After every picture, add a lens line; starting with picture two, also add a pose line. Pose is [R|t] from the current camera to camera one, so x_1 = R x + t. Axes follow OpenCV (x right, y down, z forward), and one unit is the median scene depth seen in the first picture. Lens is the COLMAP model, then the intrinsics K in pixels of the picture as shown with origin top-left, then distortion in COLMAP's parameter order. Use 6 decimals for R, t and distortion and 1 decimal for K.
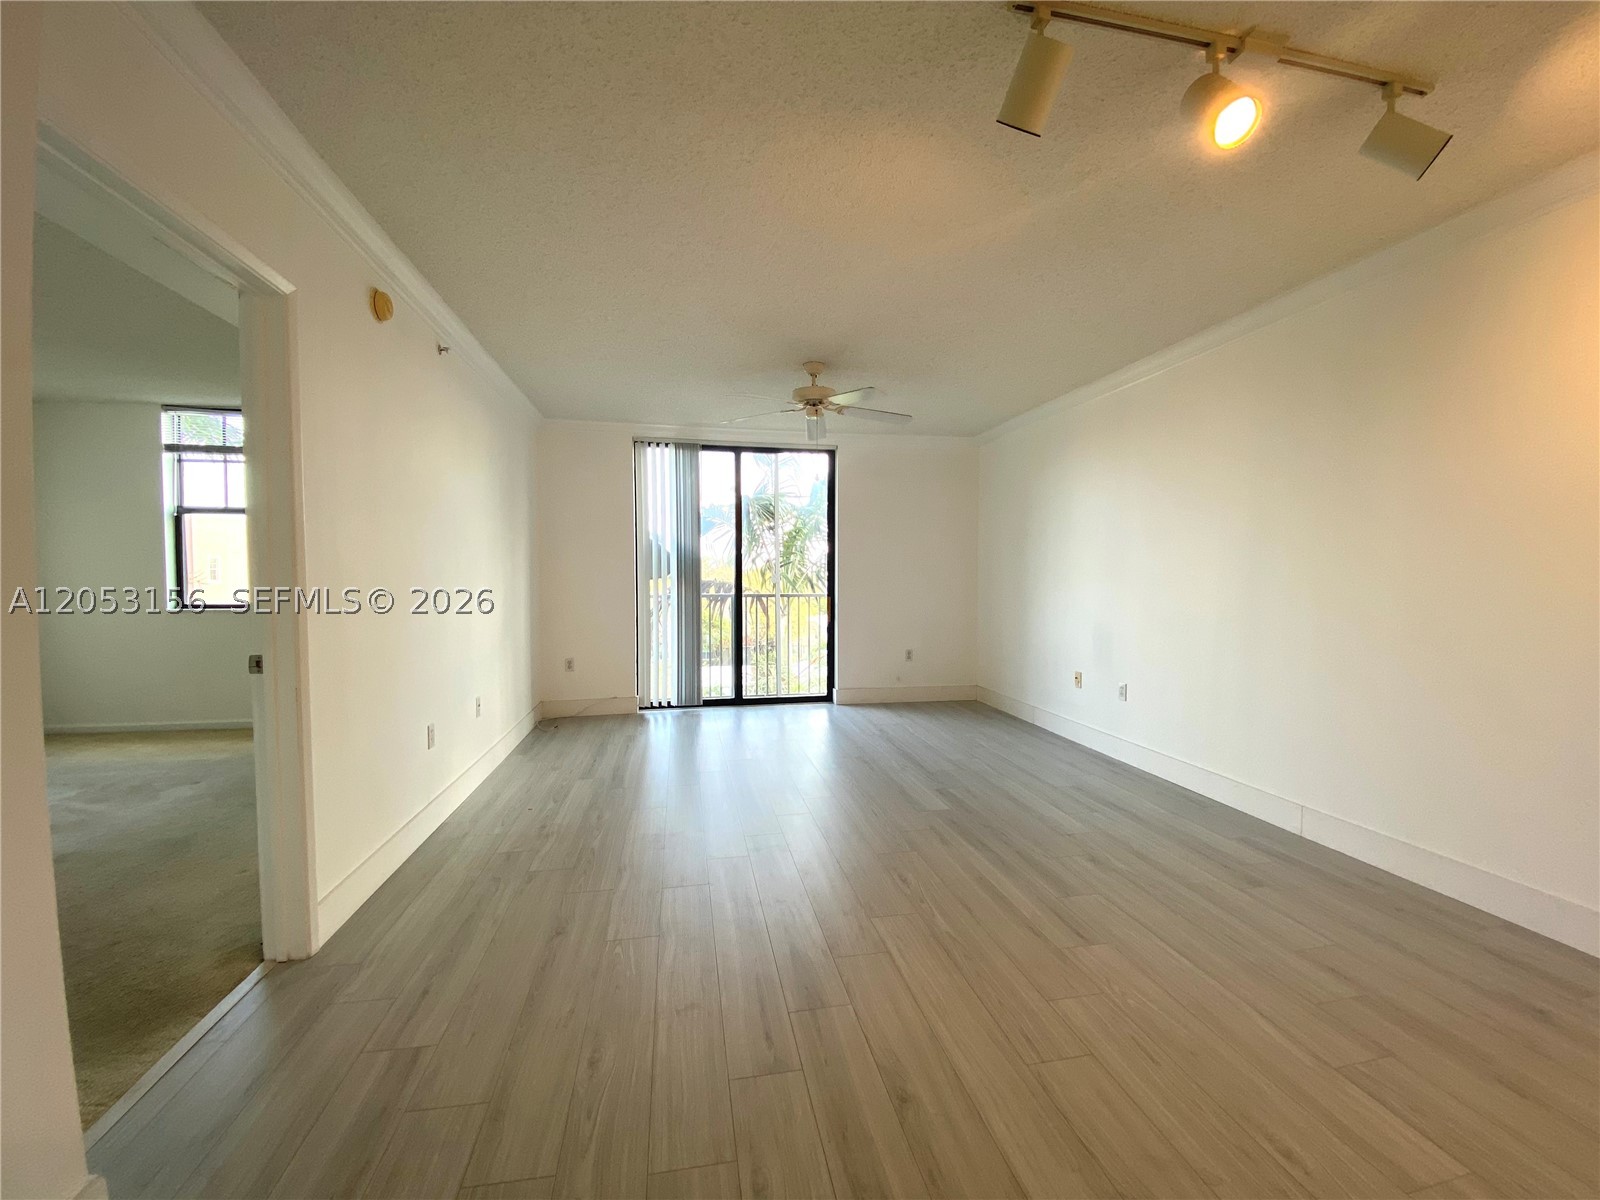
lens RADIAL K [[645.0, 0, 789.9], [0, 645.0, 590.8], [0, 0, 1]] dist [-0.014887, -0.007293]
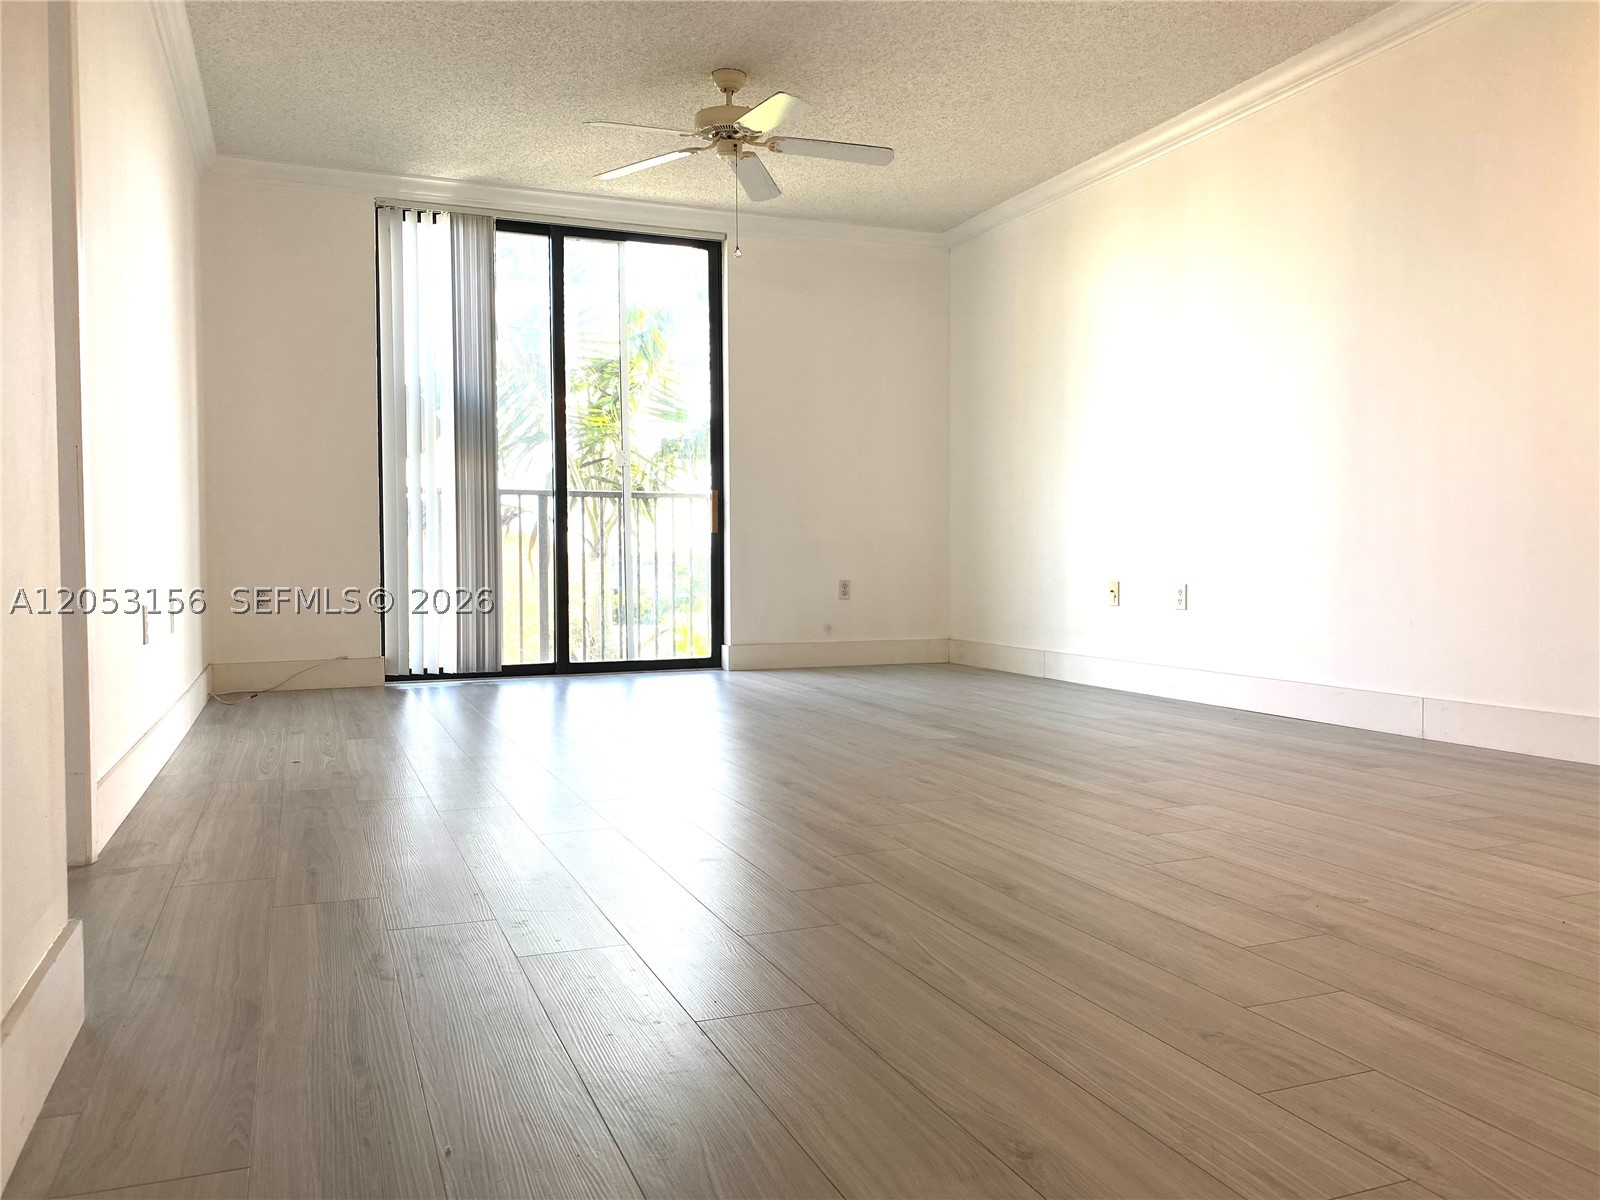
lens RADIAL K [[1228.8, 0, 803.3], [0, 1228.8, 585.8], [0, 0, 1]] dist [-0.010704, -0.012306]
pose [[0.976717, -0.010268, 0.214285, -0.145468], [0.010846, 0.999940, -0.001523, 0.142419], [-0.214256, 0.003812, 0.976770, -0.172177]]
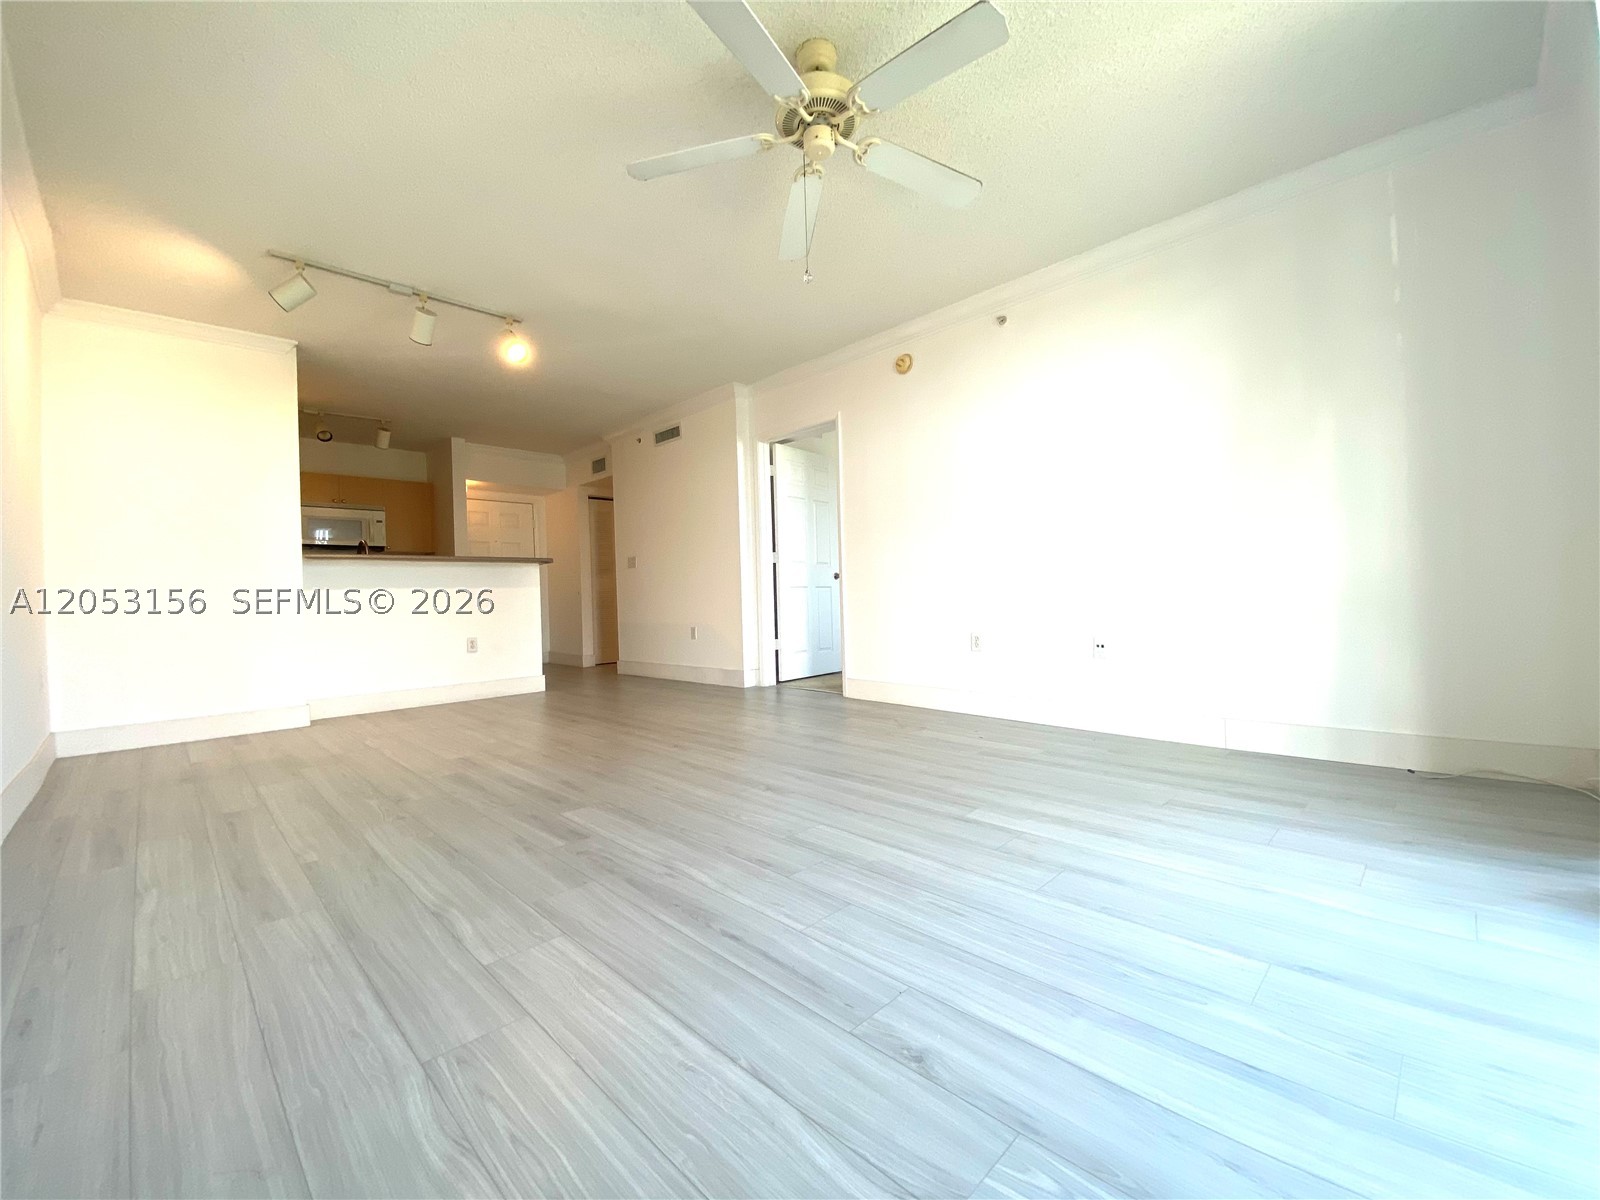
lens RADIAL K [[645.0, 0, 822.0], [0, 645.0, 601.3], [0, 0, 1]] dist [-0.014887, -0.007293]
pose [[-0.799654, 0.037758, -0.599272, 0.305268], [0.016117, 0.999011, 0.041437, 0.059405], [0.600244, 0.023477, -0.799472, 1.218767]]
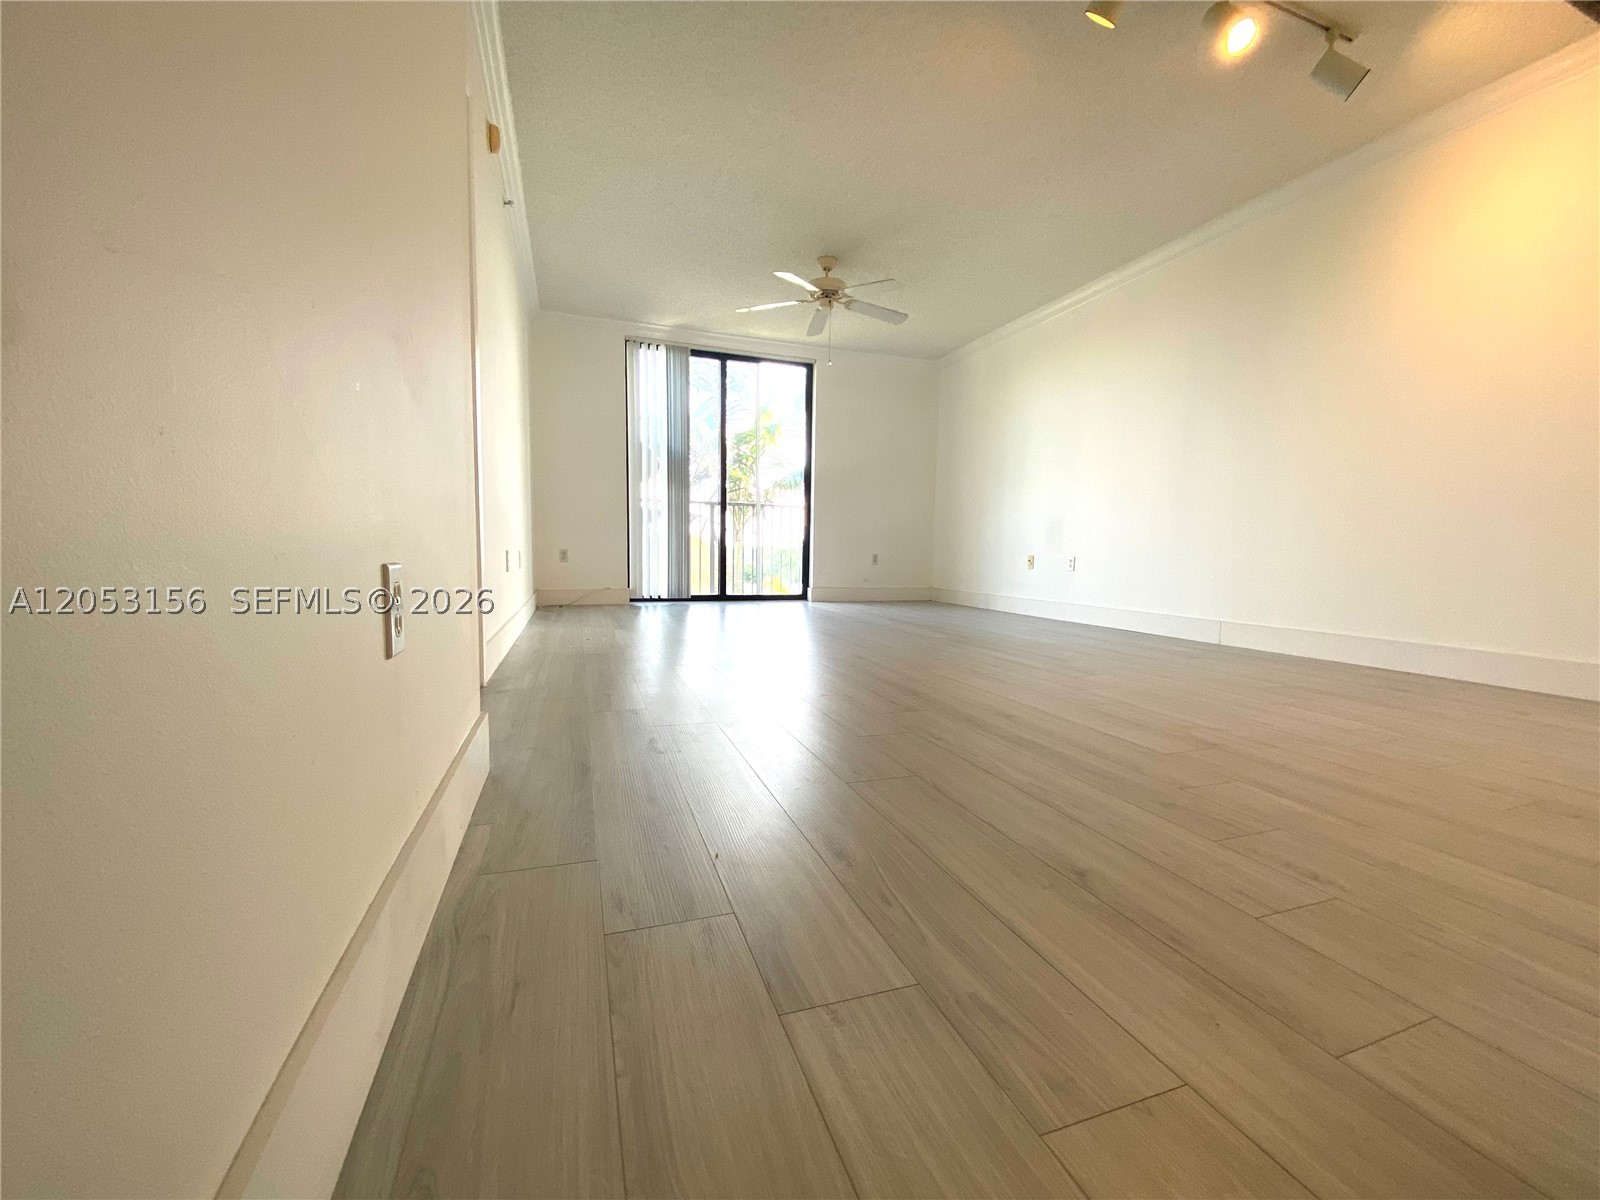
lens RADIAL K [[645.0, 0, 800.4], [0, 645.0, 606.2], [0, 0, 1]] dist [-0.014887, -0.007293]
pose [[0.986512, 0.001116, 0.163687, -0.178304], [-0.011444, 0.998000, 0.062169, 0.165103], [-0.163290, -0.063203, 0.984551, -0.108760]]
